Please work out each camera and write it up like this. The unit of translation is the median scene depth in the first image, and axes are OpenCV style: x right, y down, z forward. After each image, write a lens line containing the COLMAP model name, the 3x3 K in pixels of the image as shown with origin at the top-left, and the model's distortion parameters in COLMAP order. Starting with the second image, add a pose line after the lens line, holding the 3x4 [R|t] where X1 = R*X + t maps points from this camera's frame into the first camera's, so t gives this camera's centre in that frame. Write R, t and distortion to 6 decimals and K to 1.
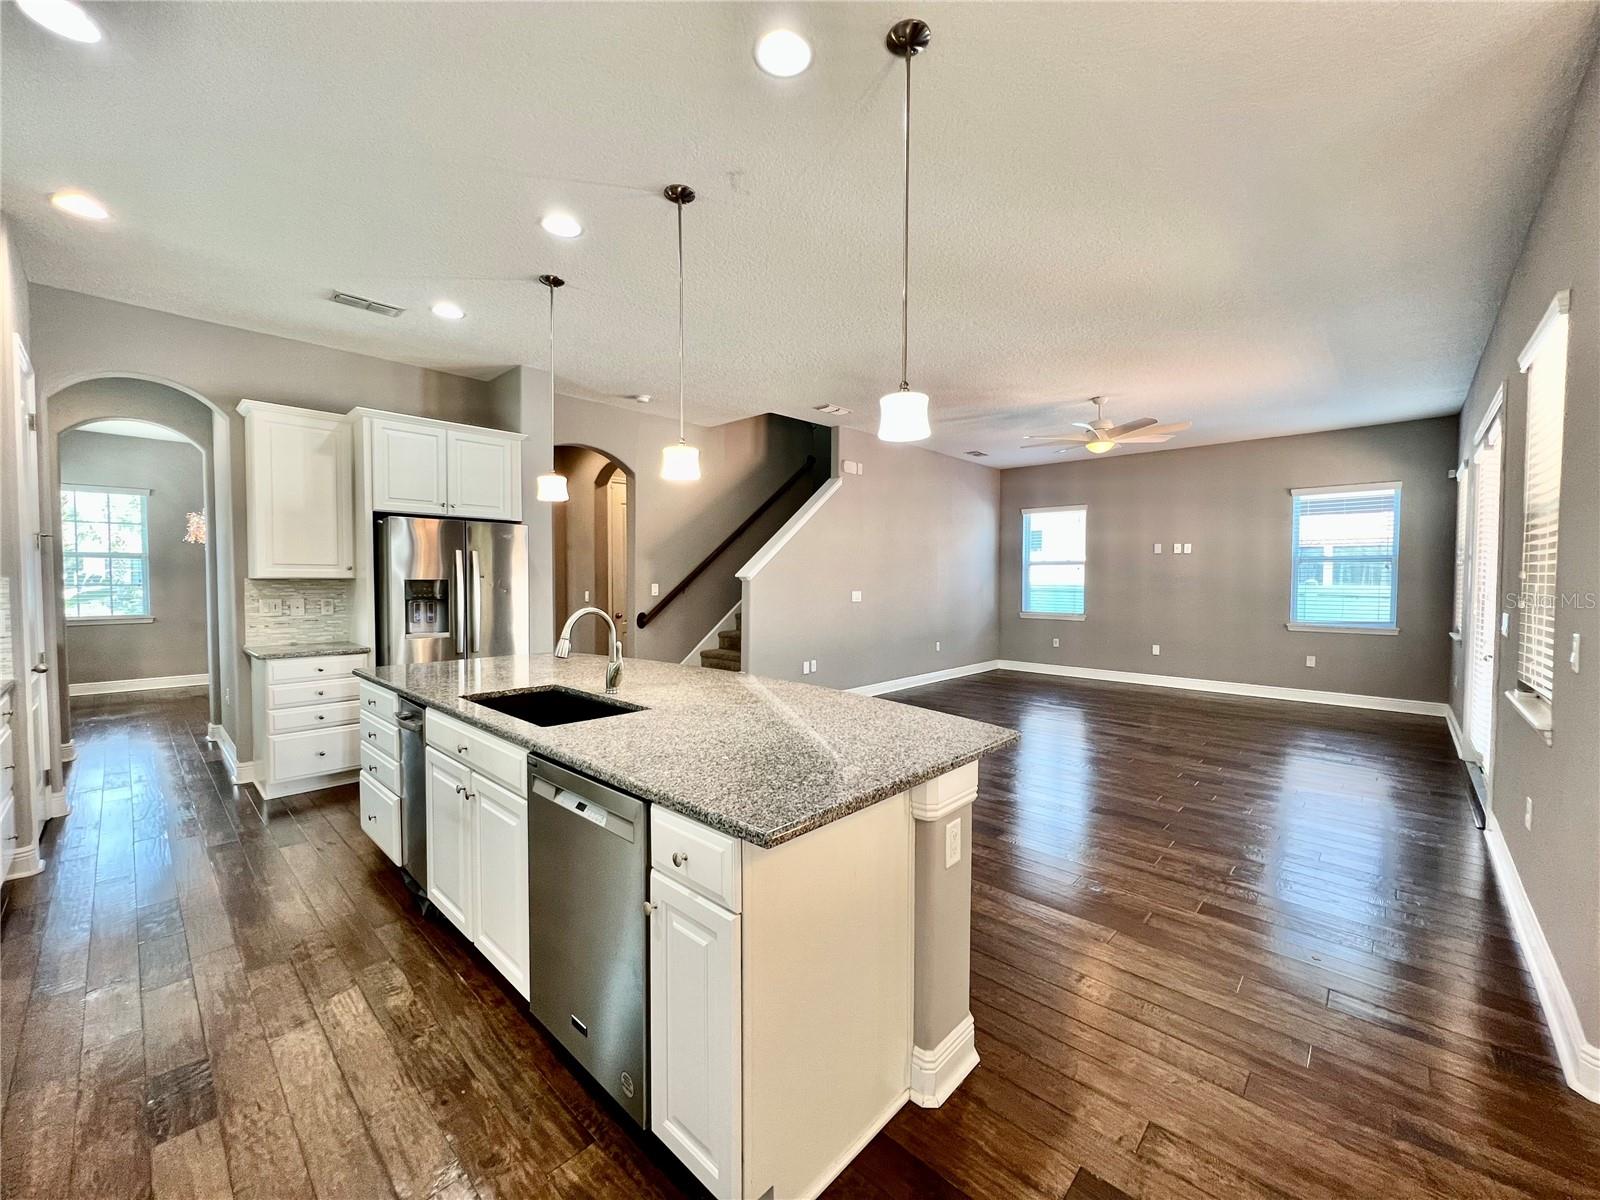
lens RADIAL K [[638.0, 0, 796.5], [0, 638.0, 595.9], [0, 0, 1]] dist [0.002837, 0.000377]
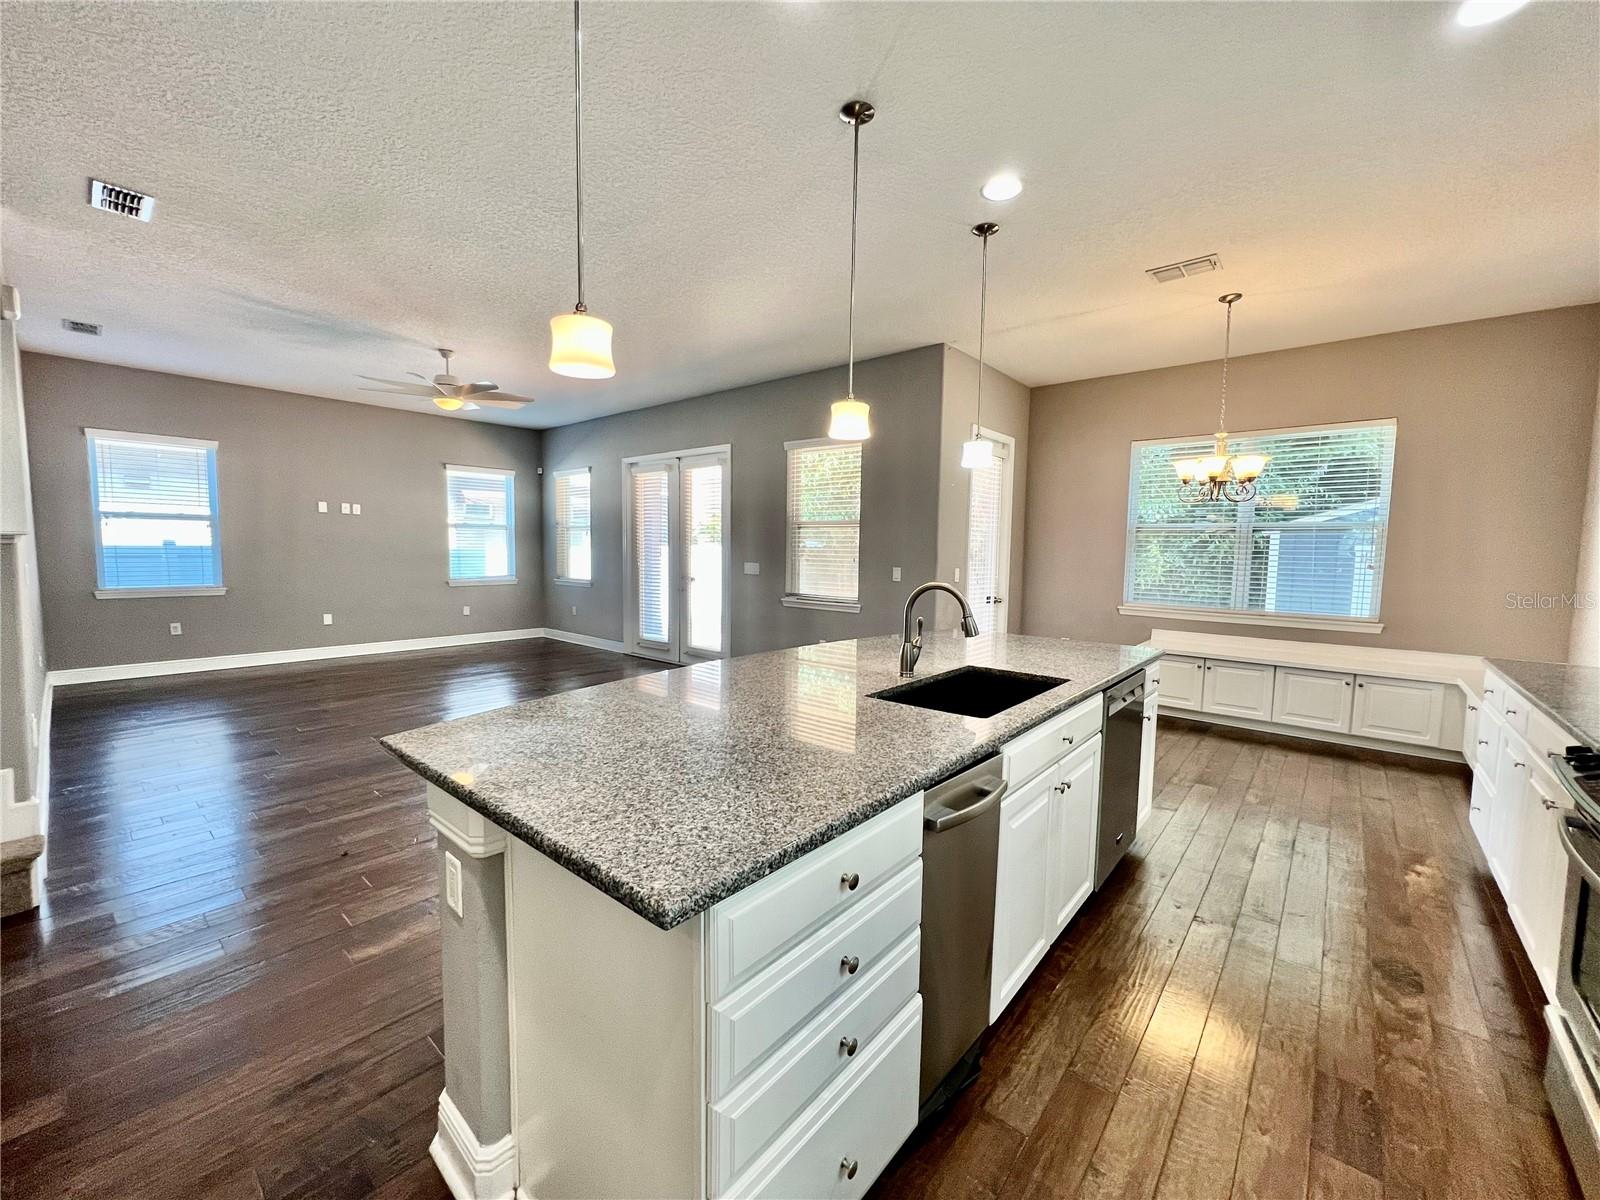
lens RADIAL K [[638.0, 0, 797.1], [0, 638.0, 599.1], [0, 0, 1]] dist [0.002837, 0.000377]
pose [[-0.054791, -0.083878, 0.994969, -0.399157], [0.015429, 0.996275, 0.084838, -0.011367], [-0.998379, 0.020000, -0.053293, 0.408827]]
